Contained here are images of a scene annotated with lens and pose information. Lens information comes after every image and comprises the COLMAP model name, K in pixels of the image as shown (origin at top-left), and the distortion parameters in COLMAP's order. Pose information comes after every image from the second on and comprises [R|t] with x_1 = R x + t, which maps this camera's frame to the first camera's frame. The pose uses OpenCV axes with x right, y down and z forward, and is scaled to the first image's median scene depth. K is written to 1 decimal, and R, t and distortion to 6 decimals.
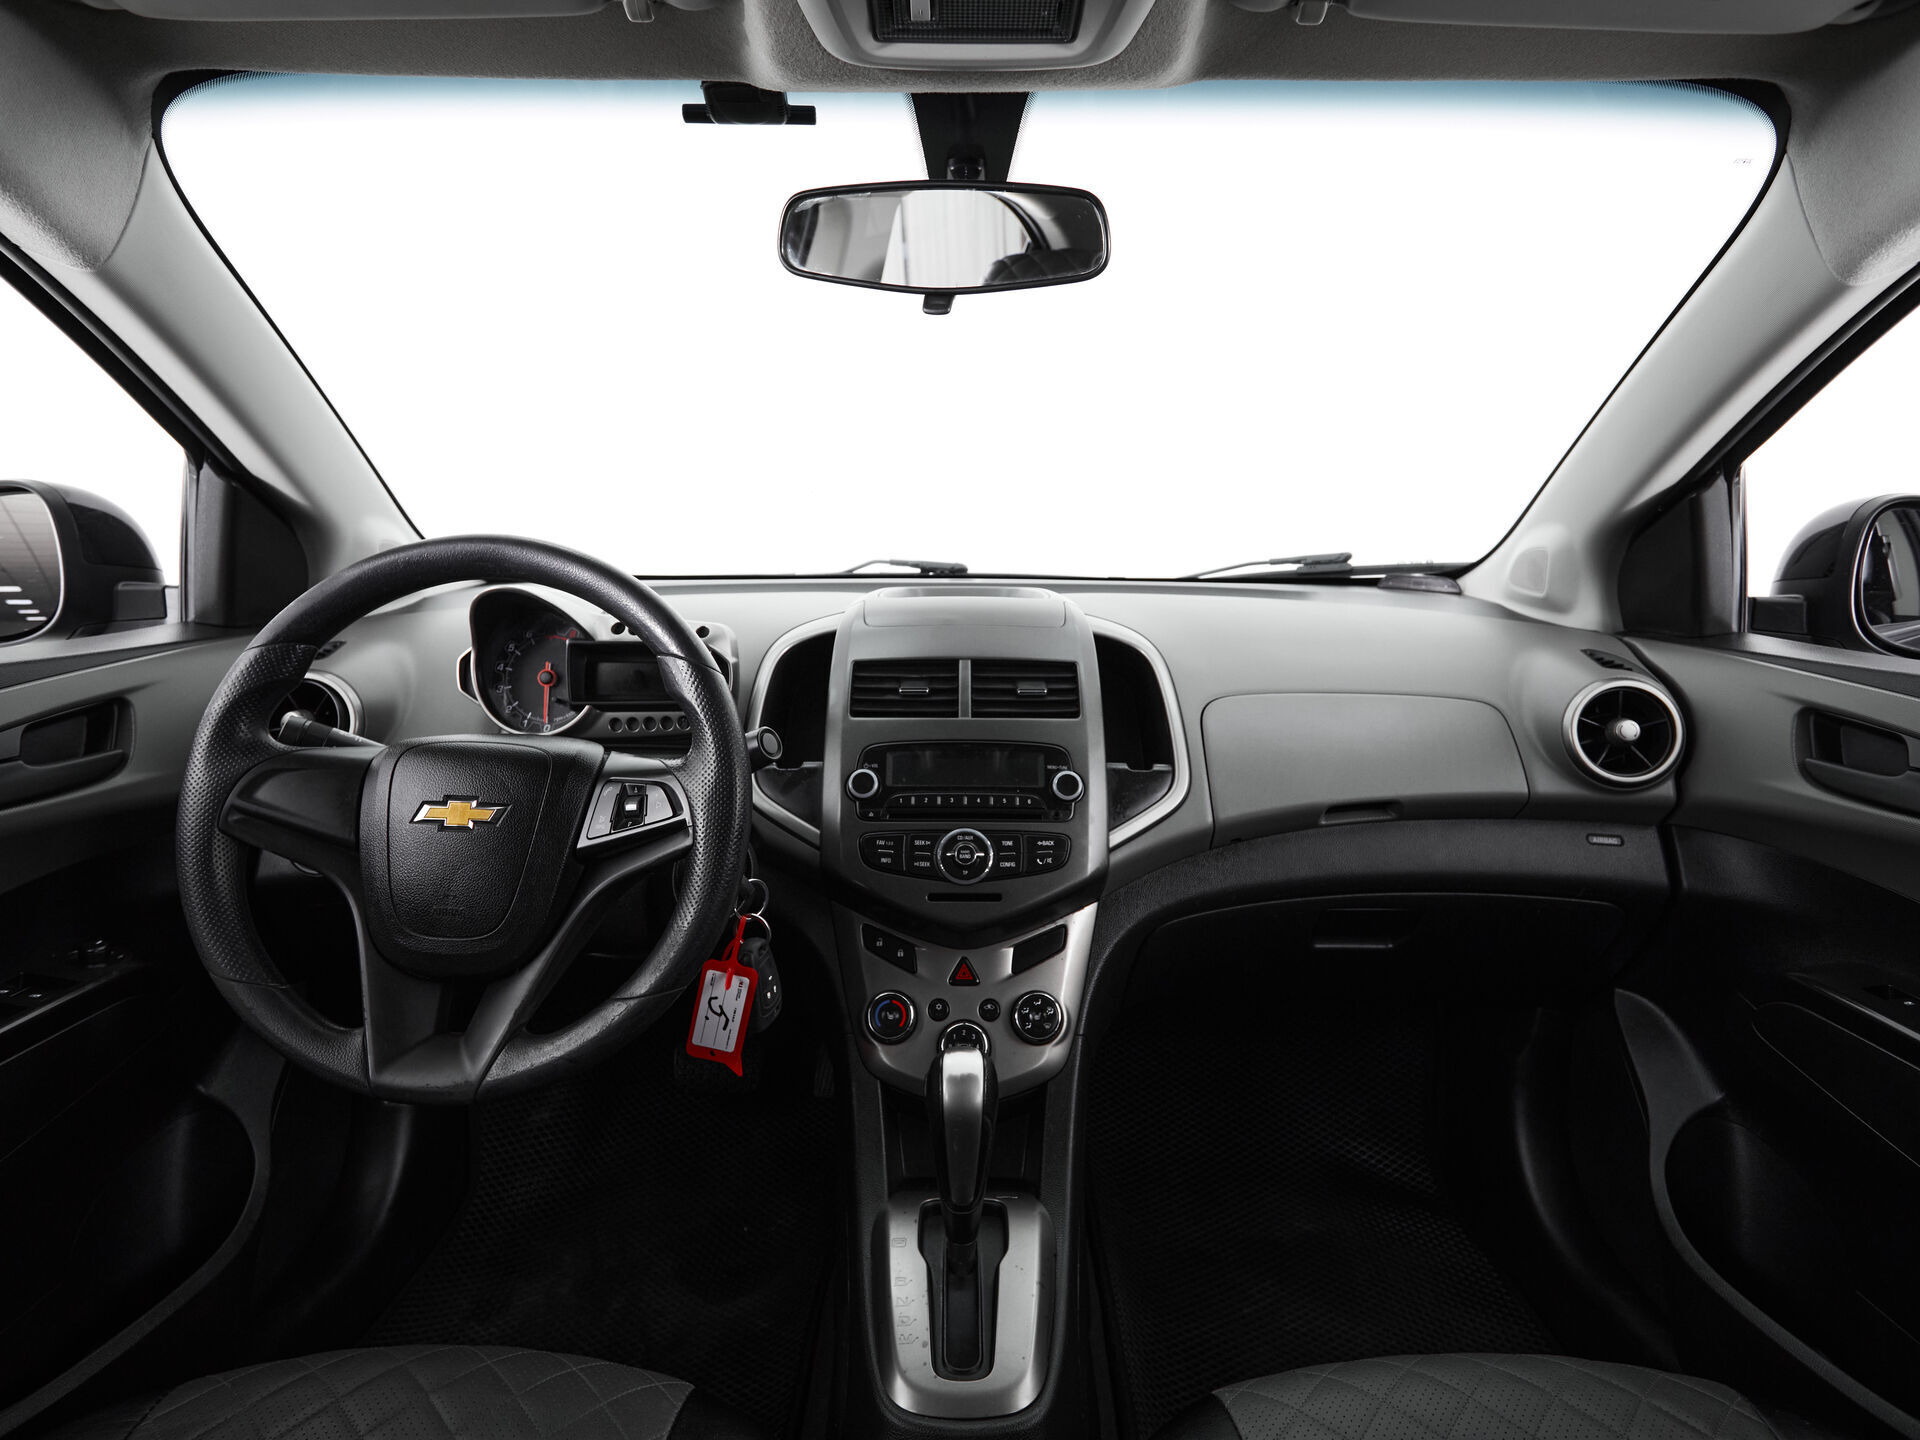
lens RADIAL K [[1022.4, 0, 960.0], [0, 1022.4, 720.0], [0, 0, 1]] dist [-0.012676, 0.000057]
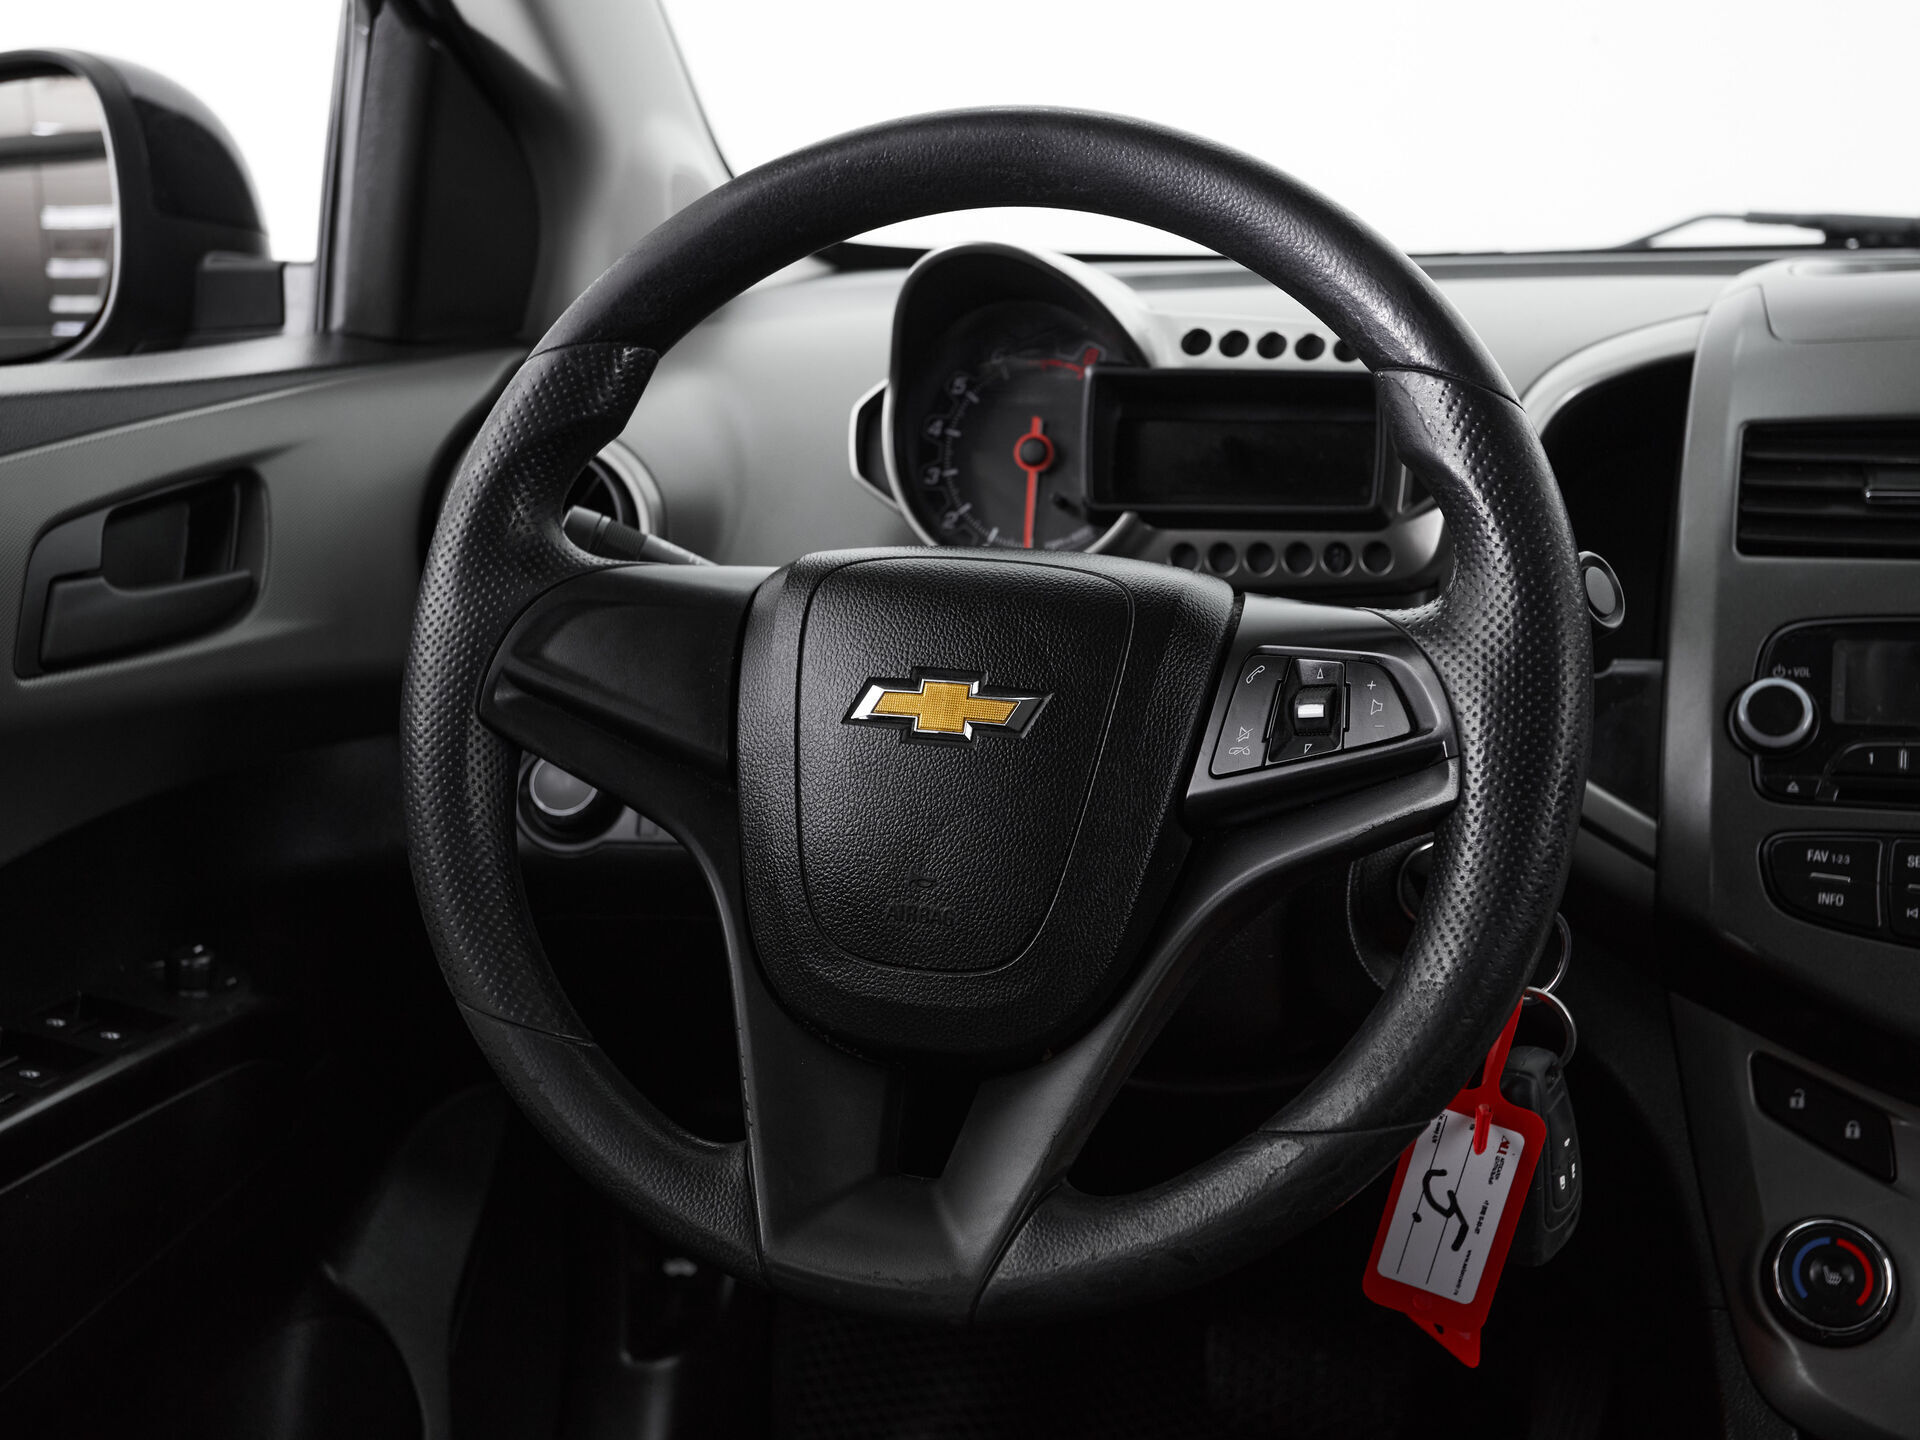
lens RADIAL K [[2421.1, 0, 948.6], [0, 2421.1, 705.3], [0, 0, 1]] dist [0.018616, 0.050048]
pose [[0.952052, 0.043627, -0.302809, -0.116936], [-0.037899, 0.998975, 0.024771, 0.048029], [0.303580, -0.012107, 0.952729, -0.039157]]
